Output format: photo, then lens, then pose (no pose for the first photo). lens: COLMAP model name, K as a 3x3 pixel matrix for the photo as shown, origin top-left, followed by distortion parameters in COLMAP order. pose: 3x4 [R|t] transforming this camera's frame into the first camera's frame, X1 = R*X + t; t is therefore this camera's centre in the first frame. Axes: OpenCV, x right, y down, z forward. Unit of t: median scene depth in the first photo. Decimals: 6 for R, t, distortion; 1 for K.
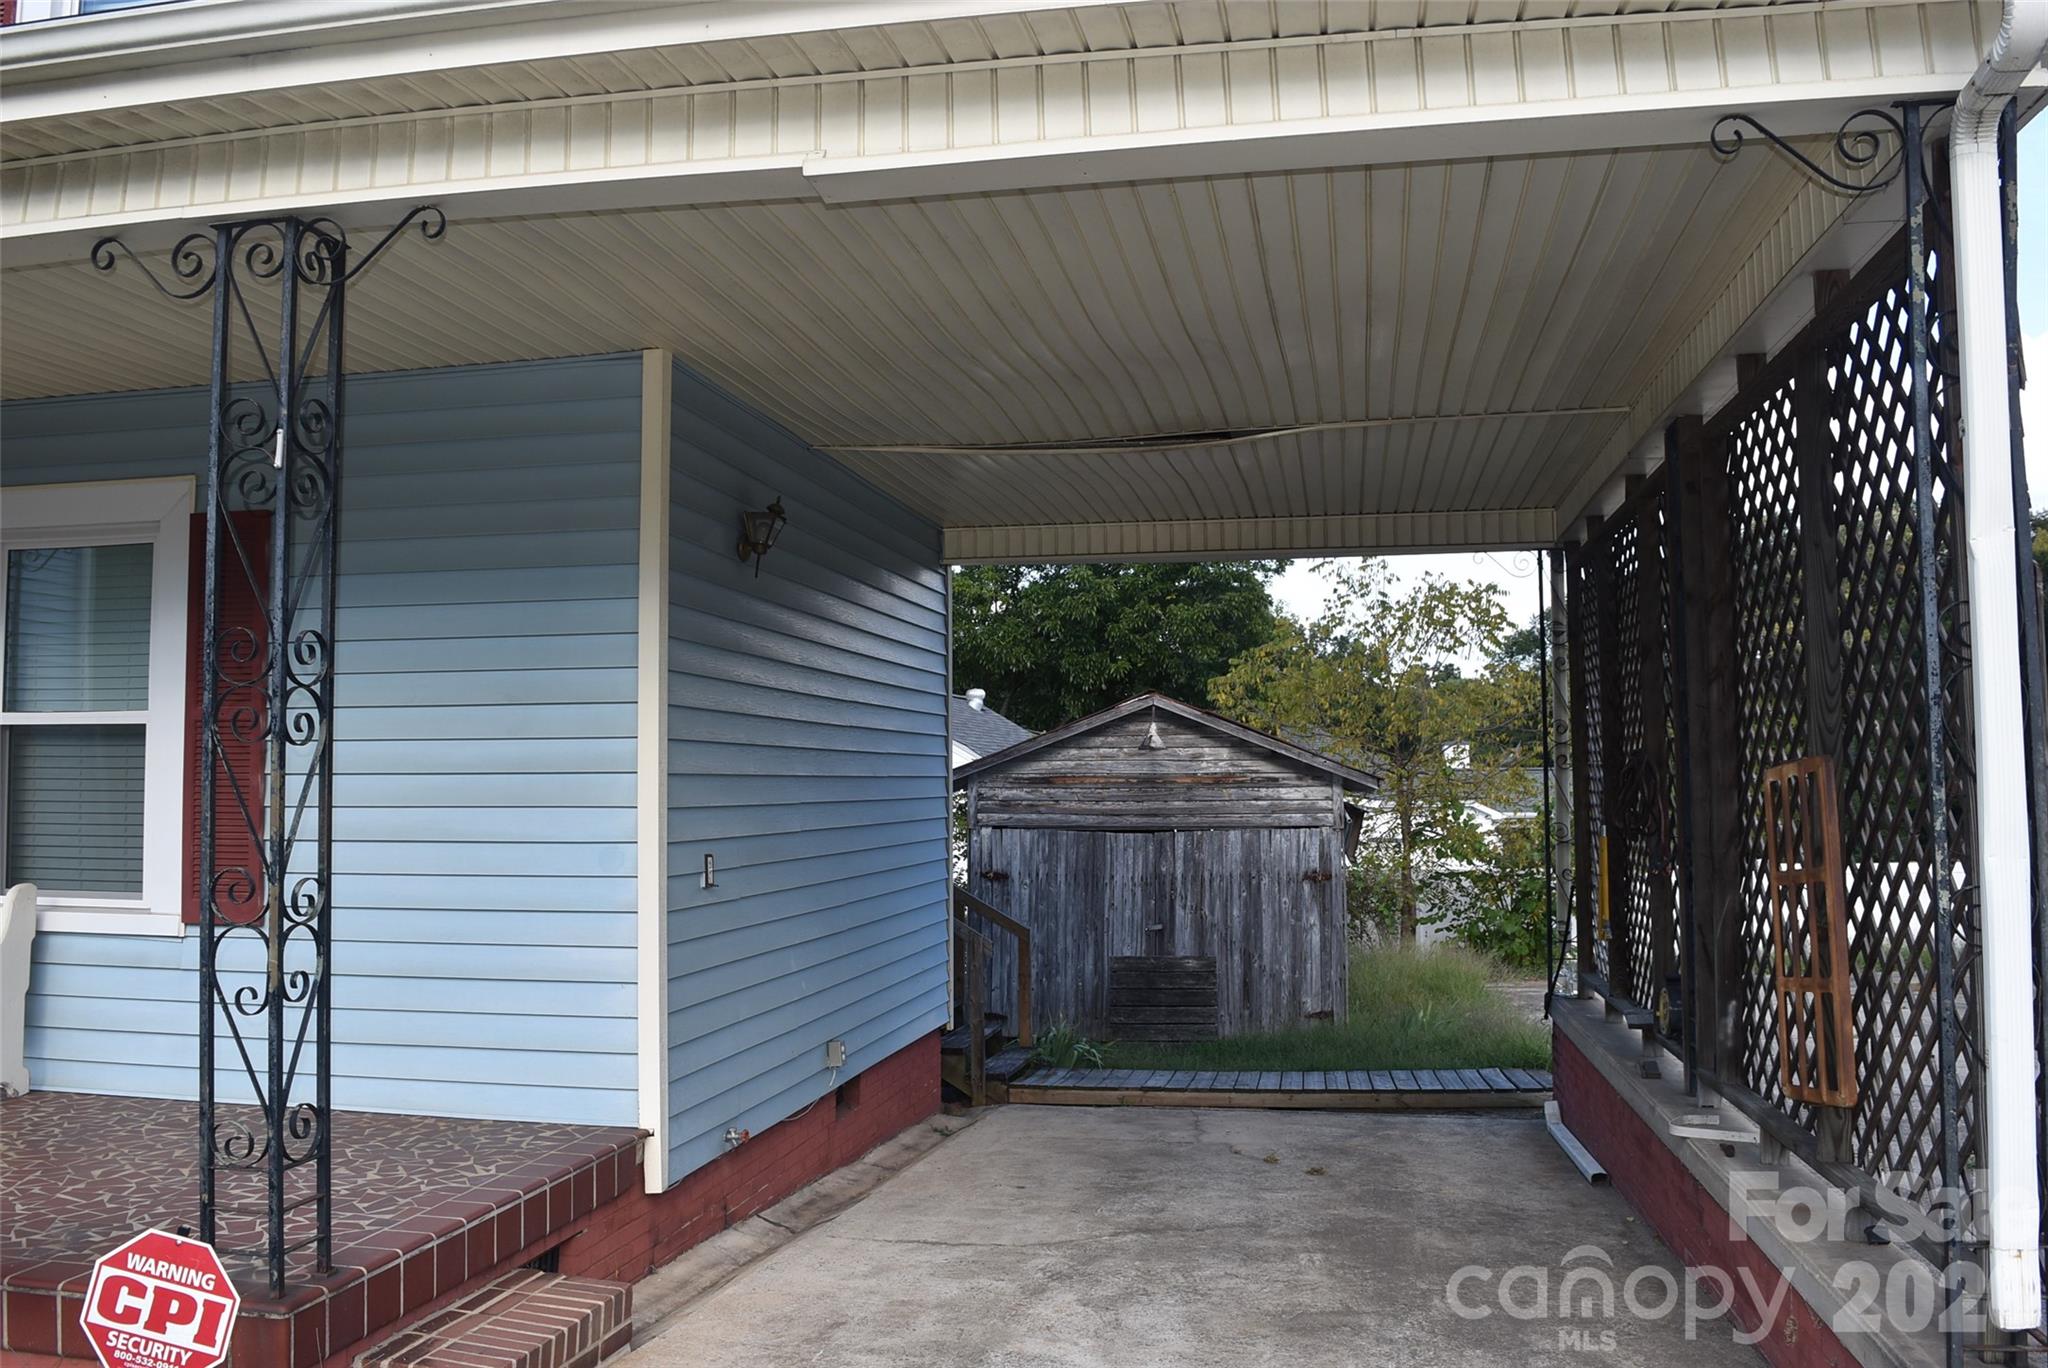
lens RADIAL K [[1623.0, 0, 1031.5], [0, 1623.0, 680.6], [0, 0, 1]] dist [-0.094524, 0.022274]
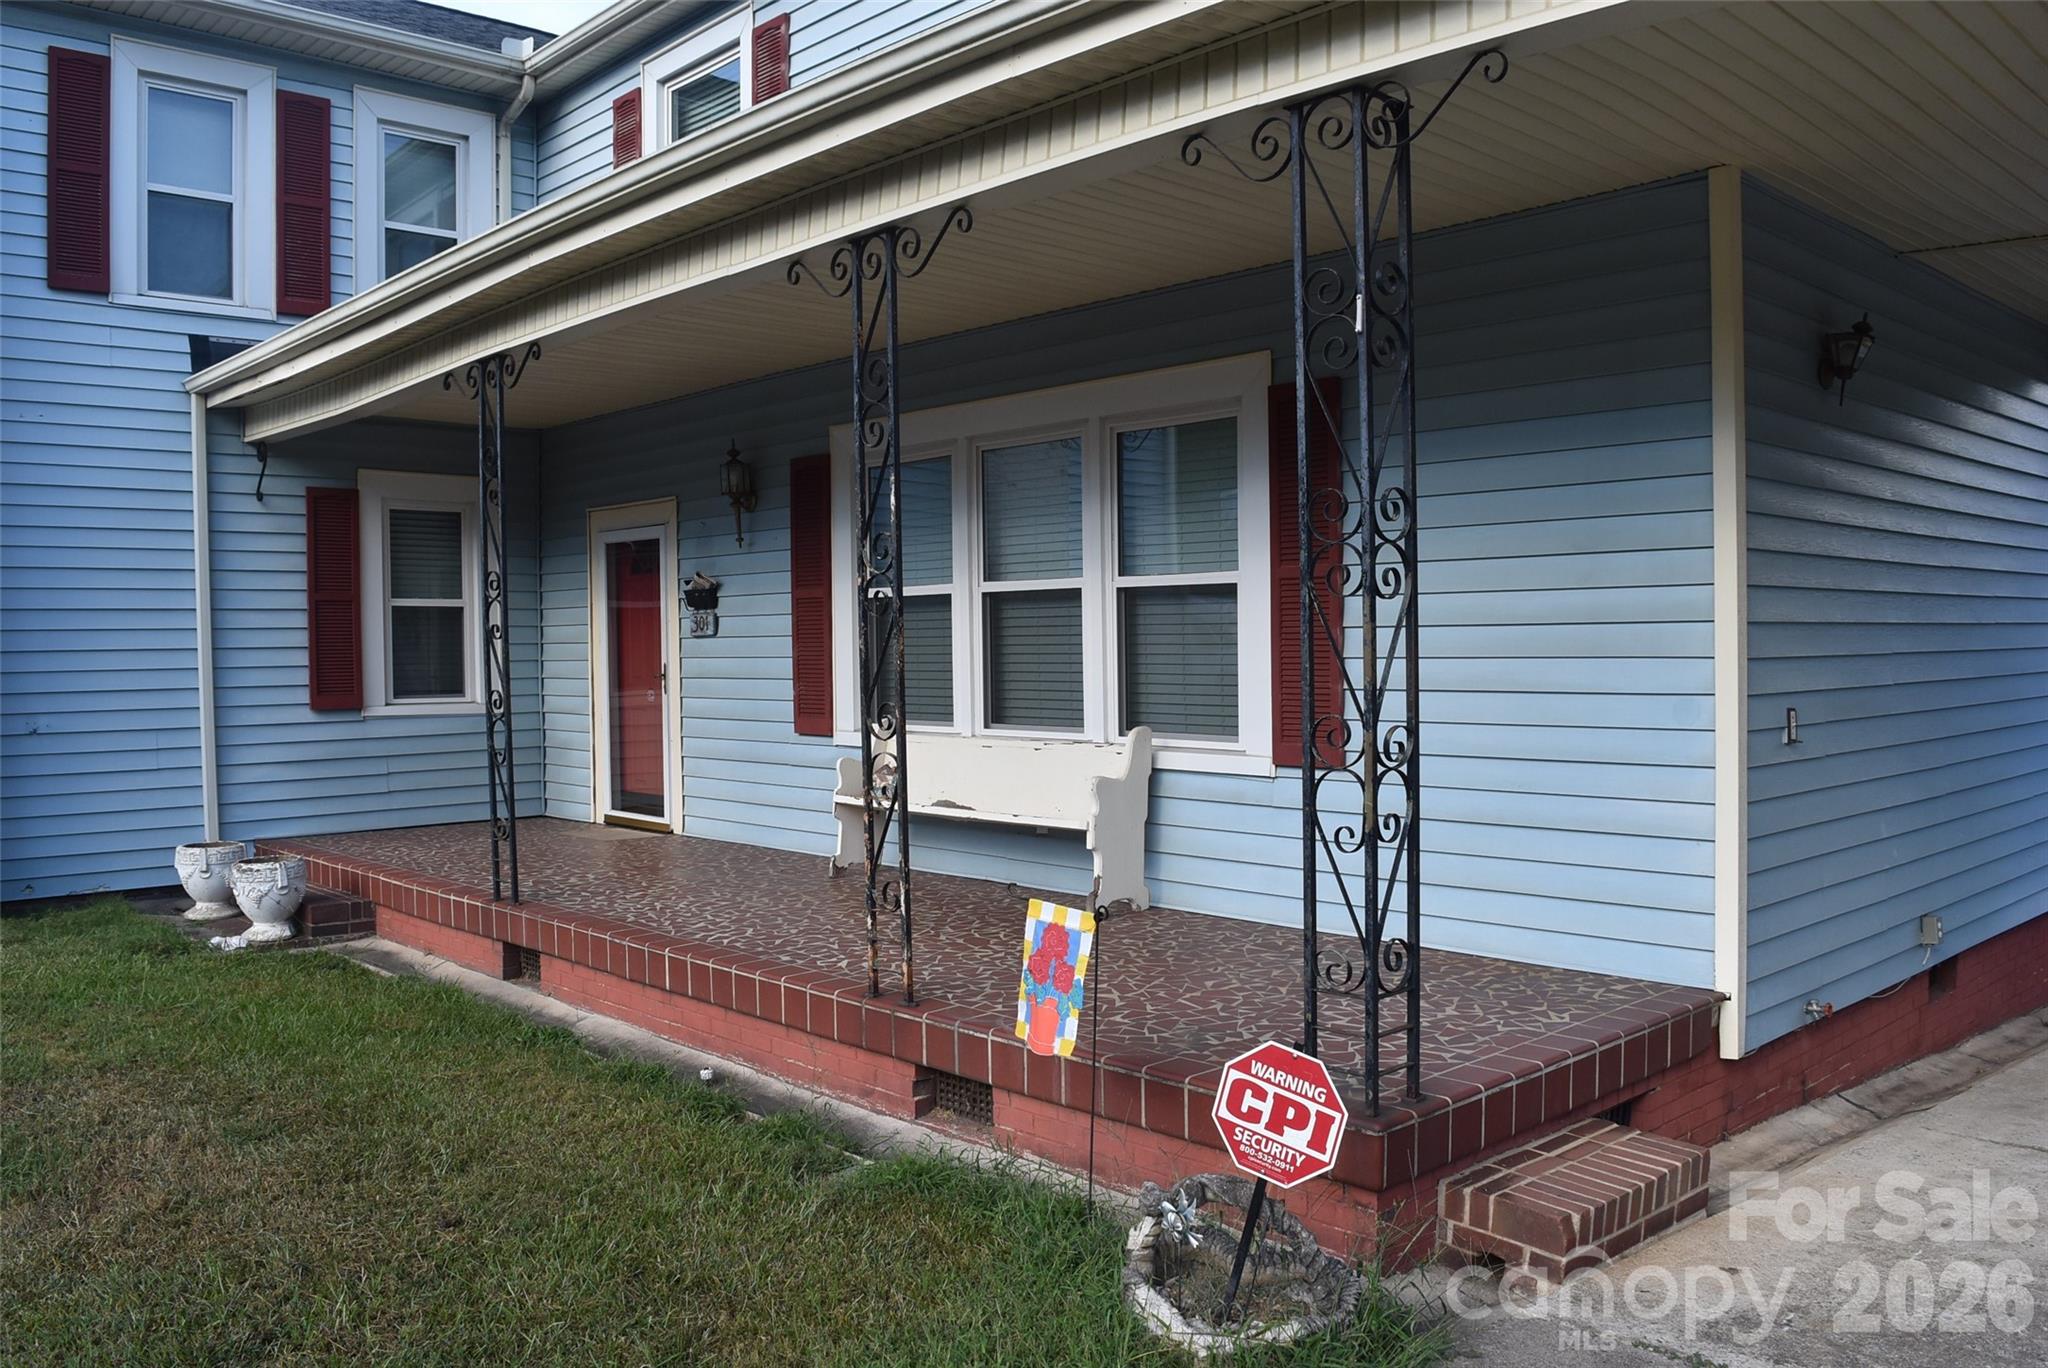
lens RADIAL K [[1623.0, 0, 1021.0], [0, 1623.0, 684.0], [0, 0, 1]] dist [-0.094524, 0.022274]
pose [[0.807226, 0.011809, -0.590124, -0.019596], [0.043983, 0.995817, 0.080092, 0.000568], [0.588601, -0.090608, 0.803330, 0.002619]]
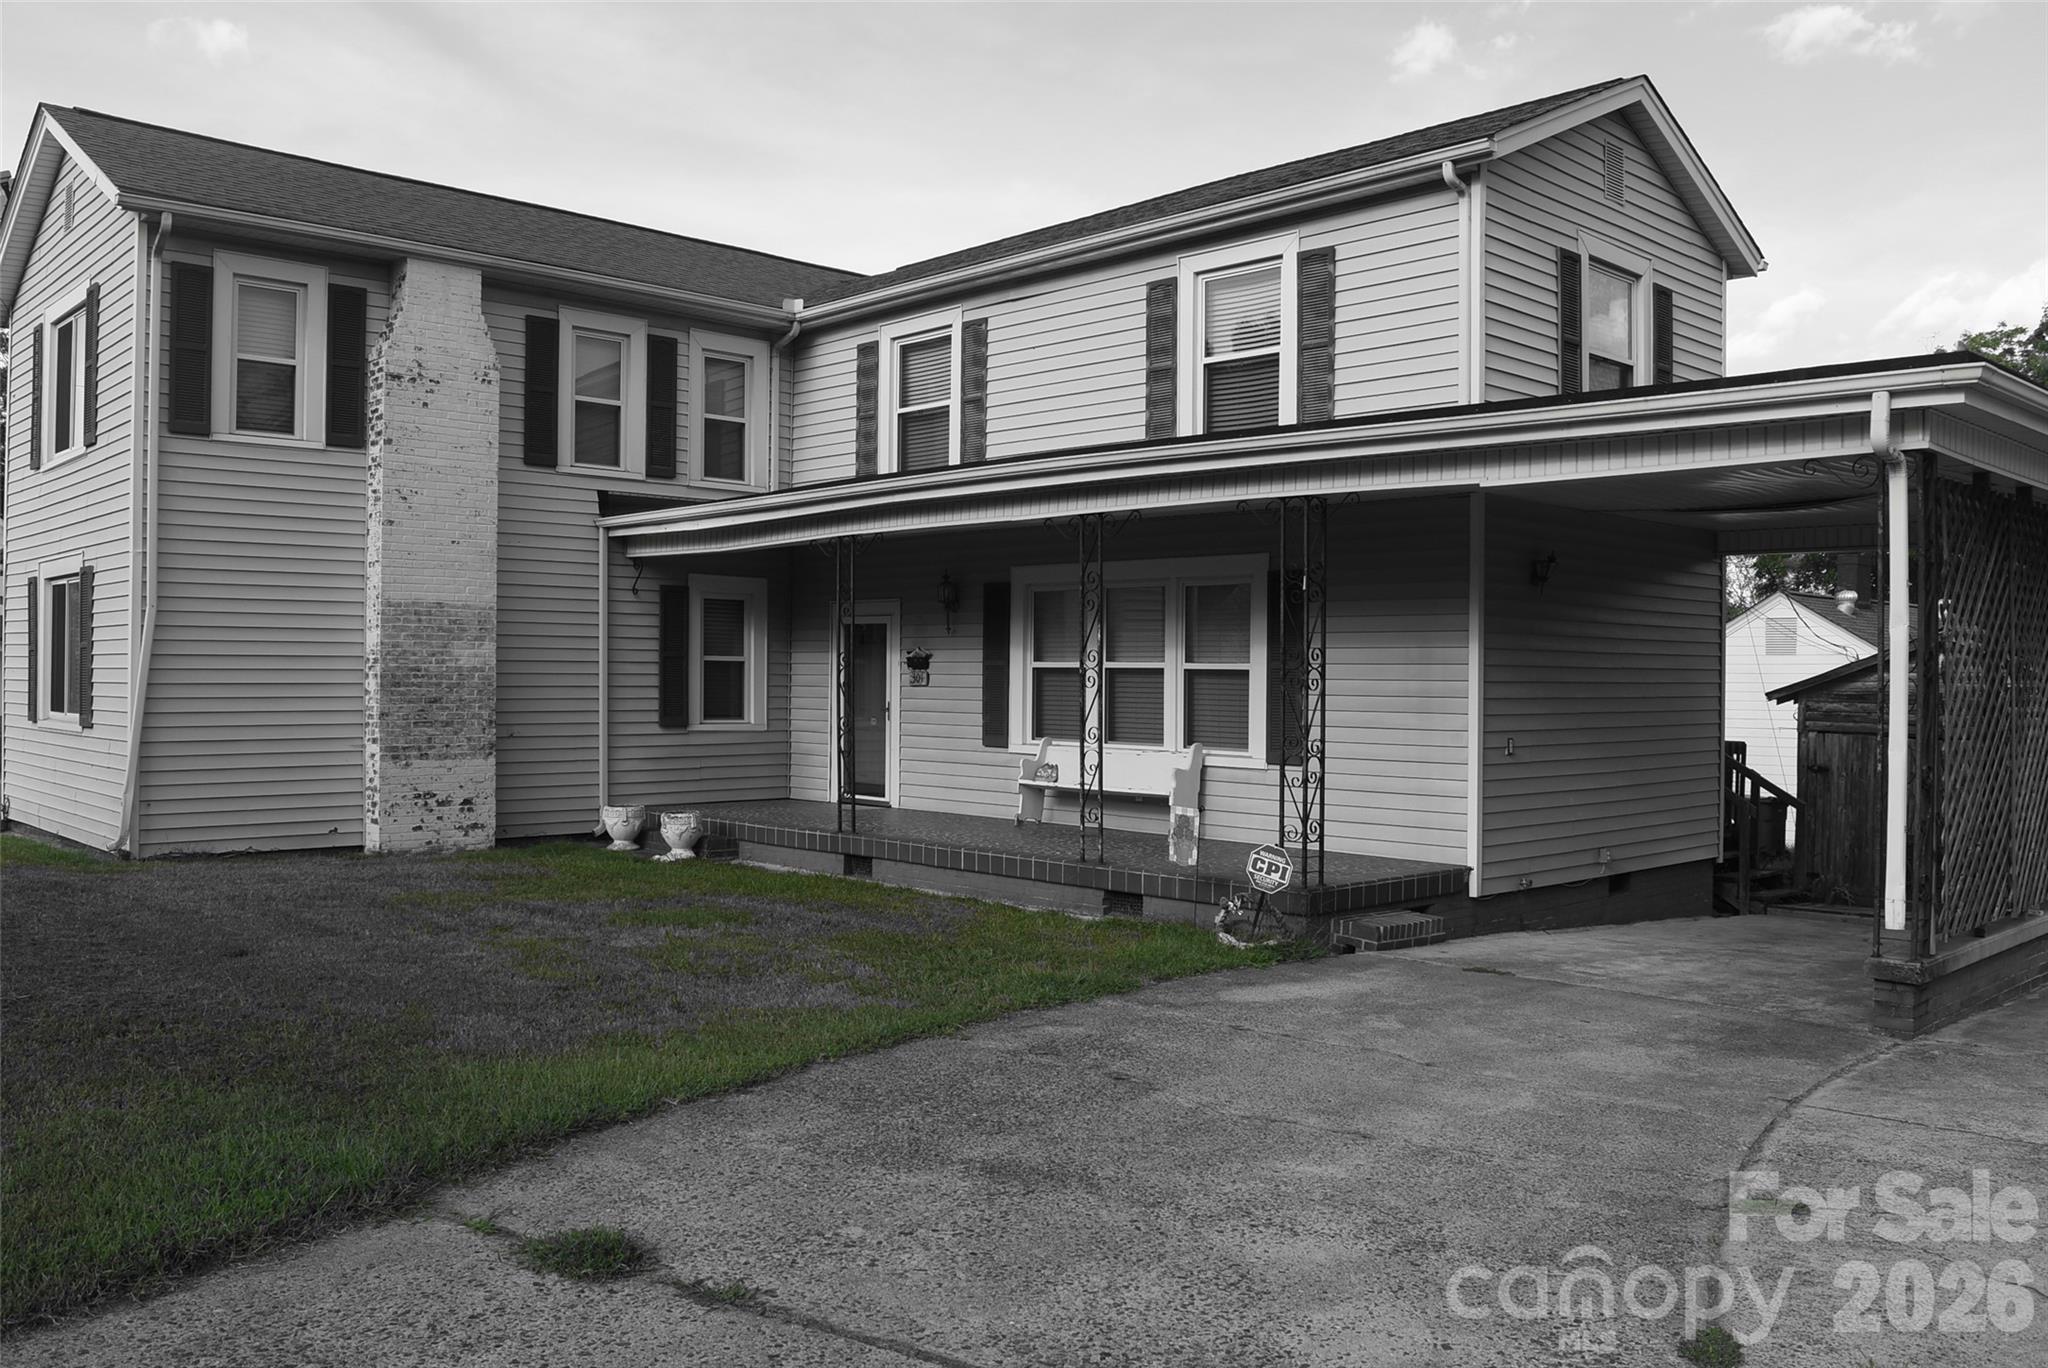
lens RADIAL K [[1623.0, 0, 1035.7], [0, 1623.0, 690.2], [0, 0, 1]] dist [-0.094524, 0.022274]
pose [[0.817721, 0.019186, -0.575295, 0.504505], [0.022043, 0.997668, 0.064604, -0.101350], [0.575192, -0.065509, 0.815391, -1.037466]]
